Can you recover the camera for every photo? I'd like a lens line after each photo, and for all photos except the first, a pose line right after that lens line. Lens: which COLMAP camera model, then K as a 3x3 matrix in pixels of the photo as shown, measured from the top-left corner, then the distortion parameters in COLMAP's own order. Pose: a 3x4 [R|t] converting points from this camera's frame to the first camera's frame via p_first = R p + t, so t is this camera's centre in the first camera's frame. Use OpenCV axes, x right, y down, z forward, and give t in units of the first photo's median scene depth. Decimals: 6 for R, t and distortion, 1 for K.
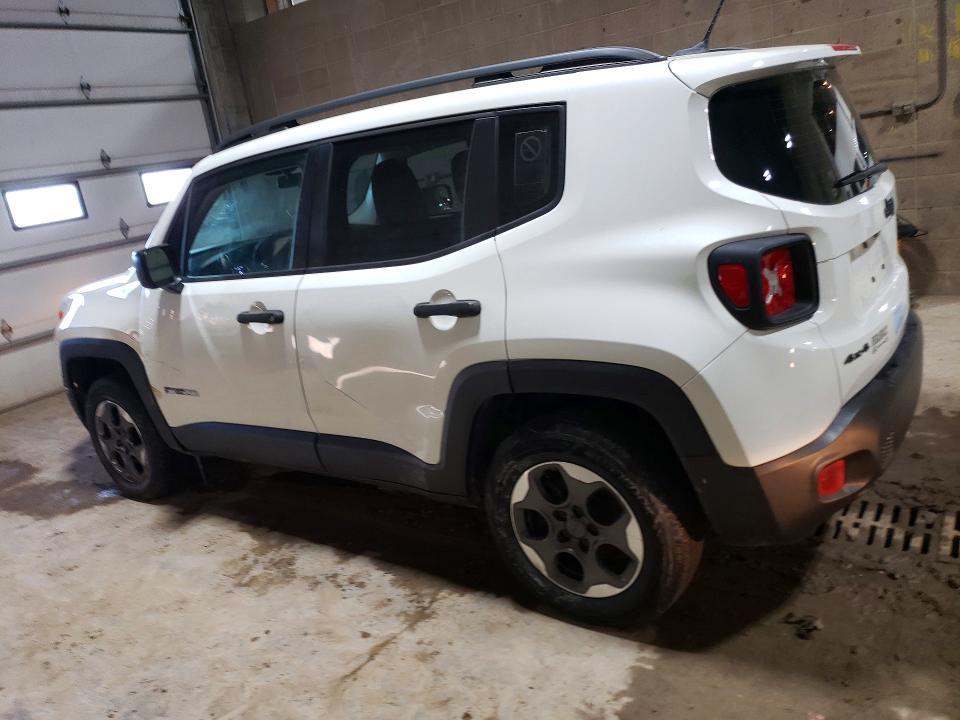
lens RADIAL K [[753.7, 0, 480.0], [0, 753.7, 360.0], [0, 0, 1]] dist [0.008819, 0.001734]
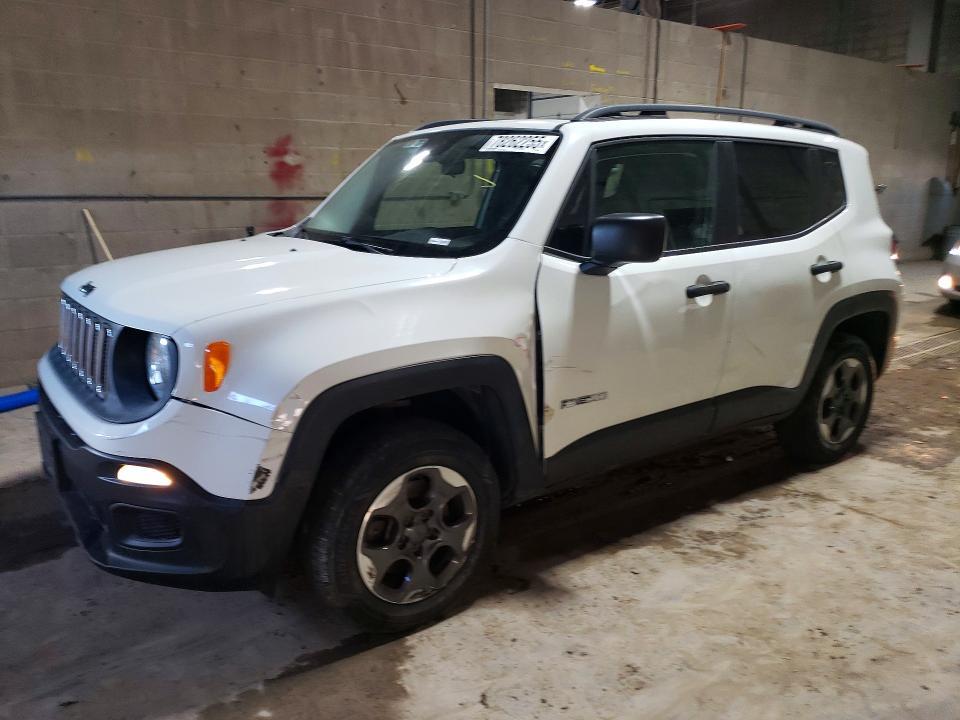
lens RADIAL K [[728.5, 0, 479.6], [0, 728.5, 374.5], [0, 0, 1]] dist [0.025905, 0.001266]
pose [[0.306558, -0.085679, 0.947988, -1.339181], [0.209397, 0.977613, 0.020642, -0.027992], [-0.928534, 0.192177, 0.317636, 0.983667]]
